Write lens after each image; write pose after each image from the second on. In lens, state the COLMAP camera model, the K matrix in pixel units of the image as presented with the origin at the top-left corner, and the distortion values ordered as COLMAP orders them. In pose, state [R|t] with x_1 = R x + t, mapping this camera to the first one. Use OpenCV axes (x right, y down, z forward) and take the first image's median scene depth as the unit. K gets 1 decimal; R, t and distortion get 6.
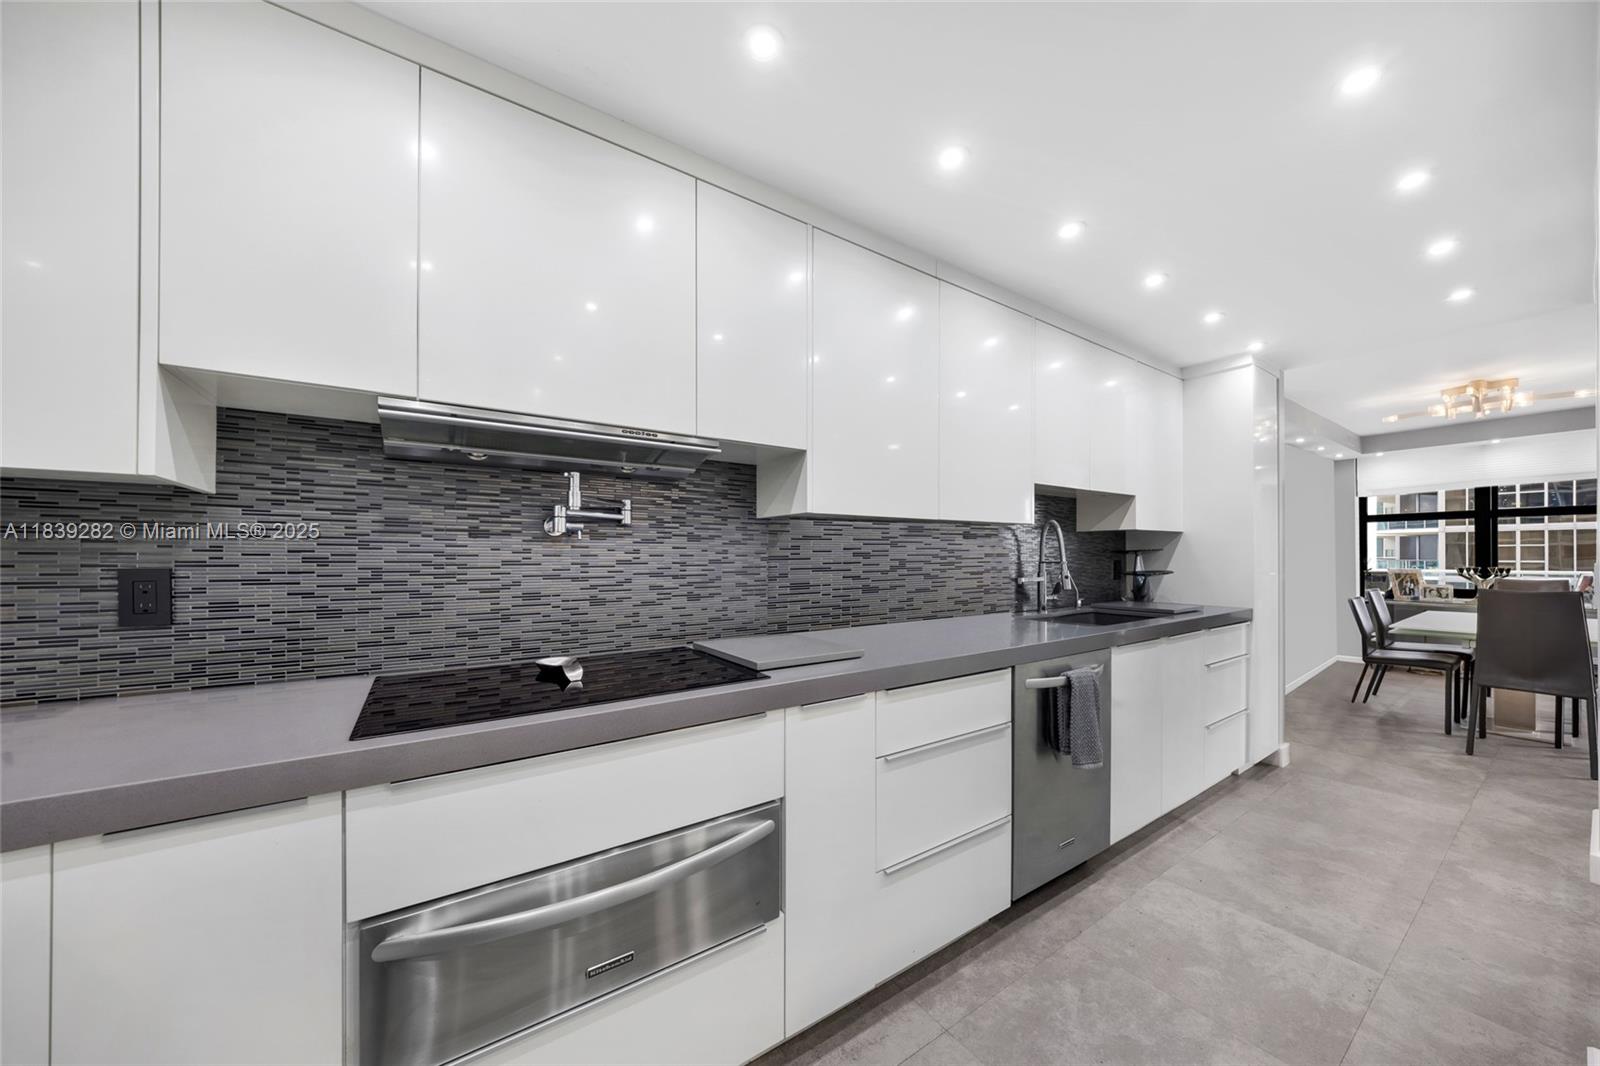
lens RADIAL K [[540.6, 0, 796.5], [0, 540.6, 552.5], [0, 0, 1]] dist [-0.007938, -0.000141]
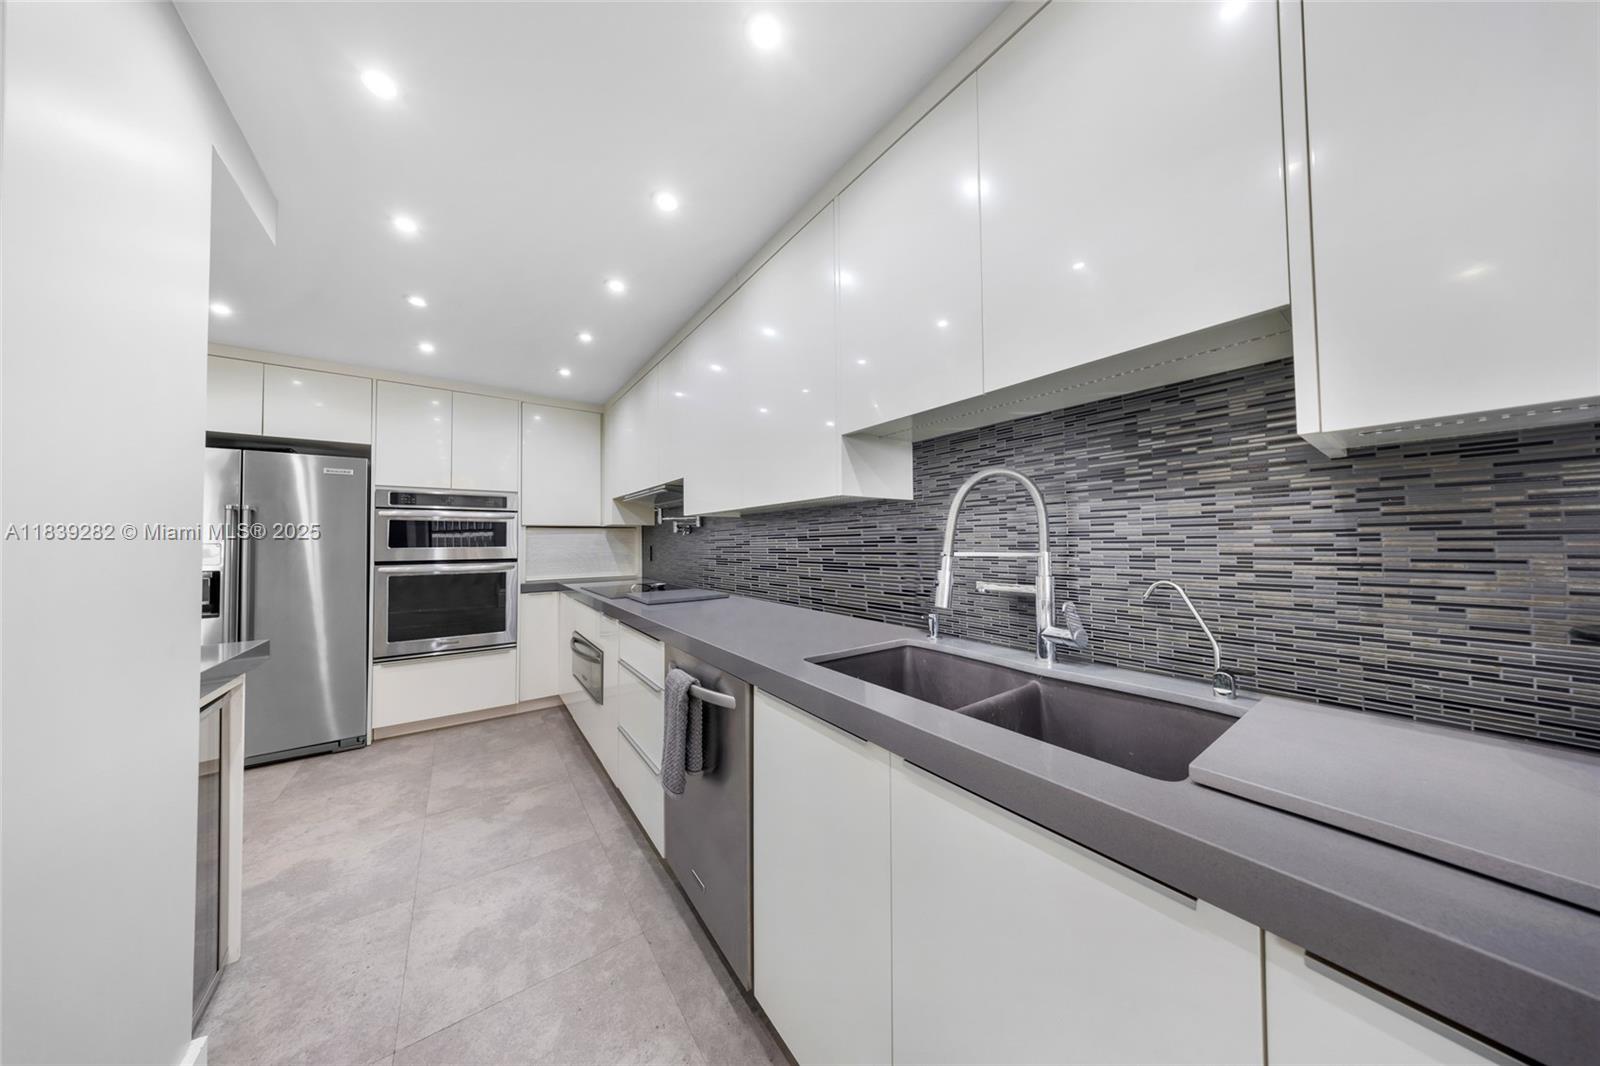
lens RADIAL K [[472.5, 0, 800.0], [0, 472.5, 533.0], [0, 0, 1]] dist [0.000040, 0.000001]
pose [[0.026242, -0.018788, -0.999479, 1.655192], [0.012062, 0.999757, -0.018477, 0.008606], [0.999583, -0.011571, 0.026463, 1.533076]]
